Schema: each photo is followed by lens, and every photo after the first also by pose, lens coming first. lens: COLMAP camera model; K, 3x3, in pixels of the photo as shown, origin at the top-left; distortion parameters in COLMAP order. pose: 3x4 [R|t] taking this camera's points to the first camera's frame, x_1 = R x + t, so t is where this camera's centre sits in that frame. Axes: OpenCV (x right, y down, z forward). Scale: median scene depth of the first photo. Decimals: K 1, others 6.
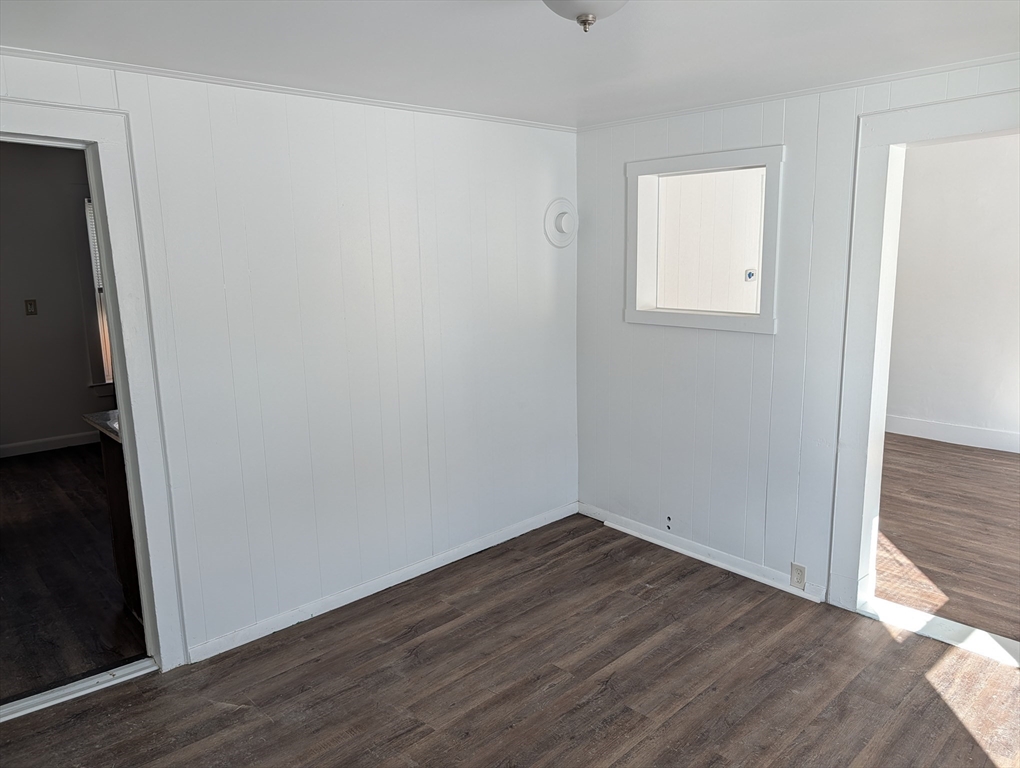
lens RADIAL K [[737.3, 0, 528.4], [0, 737.3, 376.3], [0, 0, 1]] dist [0.024186, -0.019822]
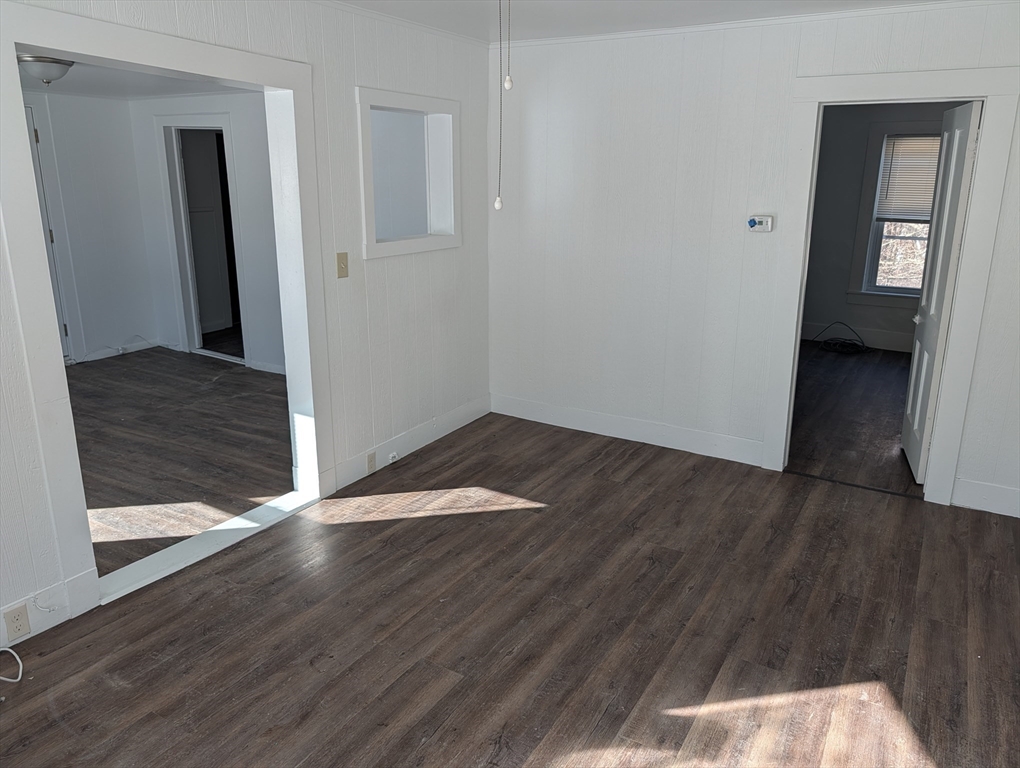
lens RADIAL K [[737.3, 0, 500.1], [0, 737.3, 374.2], [0, 0, 1]] dist [0.024186, -0.019822]
pose [[0.264728, 0.264474, -0.927347, 1.687726], [-0.175085, 0.958855, 0.223479, -0.201591], [0.948296, 0.103203, 0.300141, 0.996798]]
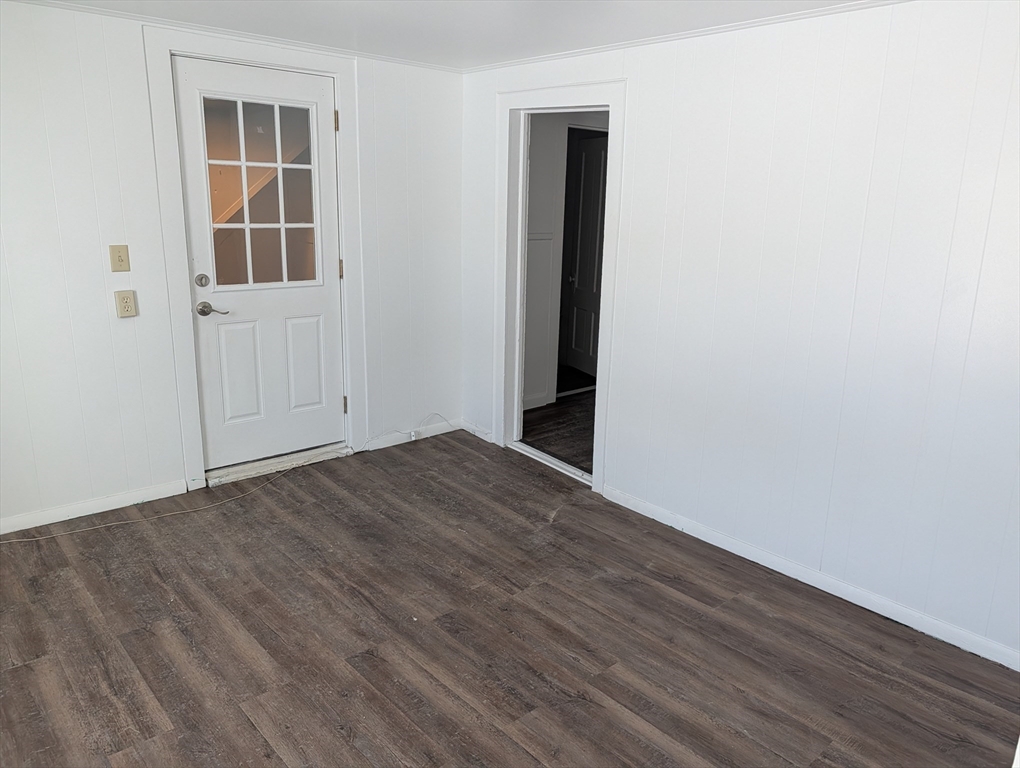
lens RADIAL K [[737.3, 0, 531.5], [0, 737.3, 377.1], [0, 0, 1]] dist [0.024186, -0.019822]
pose [[-0.032712, 0.253427, -0.966801, 0.753594], [-0.204326, 0.945194, 0.254677, -0.126407], [0.978356, 0.205873, 0.020863, 0.764120]]
